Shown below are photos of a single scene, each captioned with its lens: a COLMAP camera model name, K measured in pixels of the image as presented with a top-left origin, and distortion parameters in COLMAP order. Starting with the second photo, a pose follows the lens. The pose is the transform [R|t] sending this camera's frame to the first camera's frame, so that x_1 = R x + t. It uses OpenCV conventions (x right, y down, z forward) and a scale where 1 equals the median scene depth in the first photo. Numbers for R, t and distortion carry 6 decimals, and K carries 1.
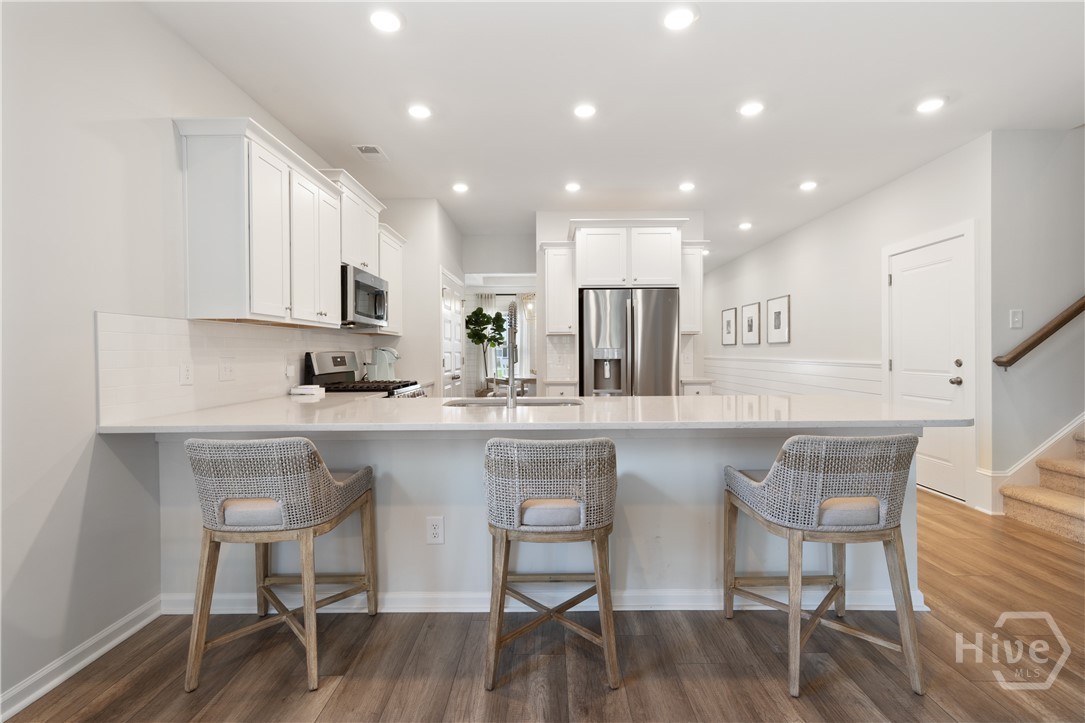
lens RADIAL K [[481.7, 0, 545.3], [0, 481.7, 354.1], [0, 0, 1]] dist [-0.000674, -0.000092]
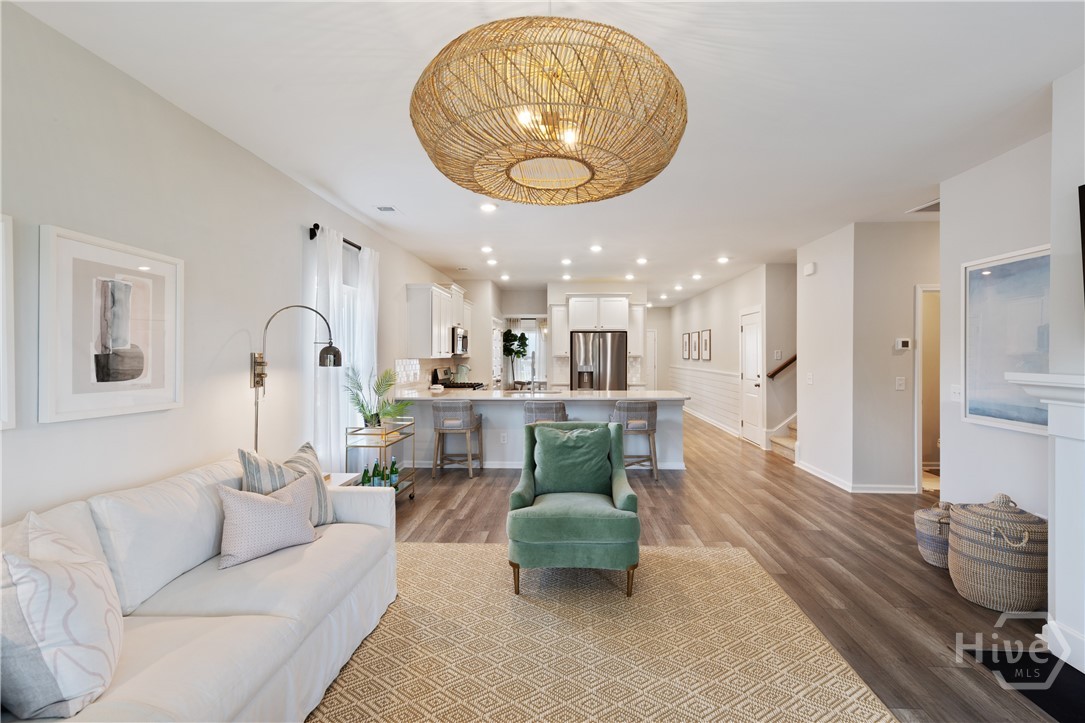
lens RADIAL K [[520.2, 0, 548.1], [0, 520.2, 352.2], [0, 0, 1]] dist [0.000487, 0.000035]
pose [[0.999228, 0.005532, -0.038907, 0.061686], [-0.005699, 0.999975, -0.004191, -0.050550], [0.038883, 0.004410, 0.999234, -0.906514]]
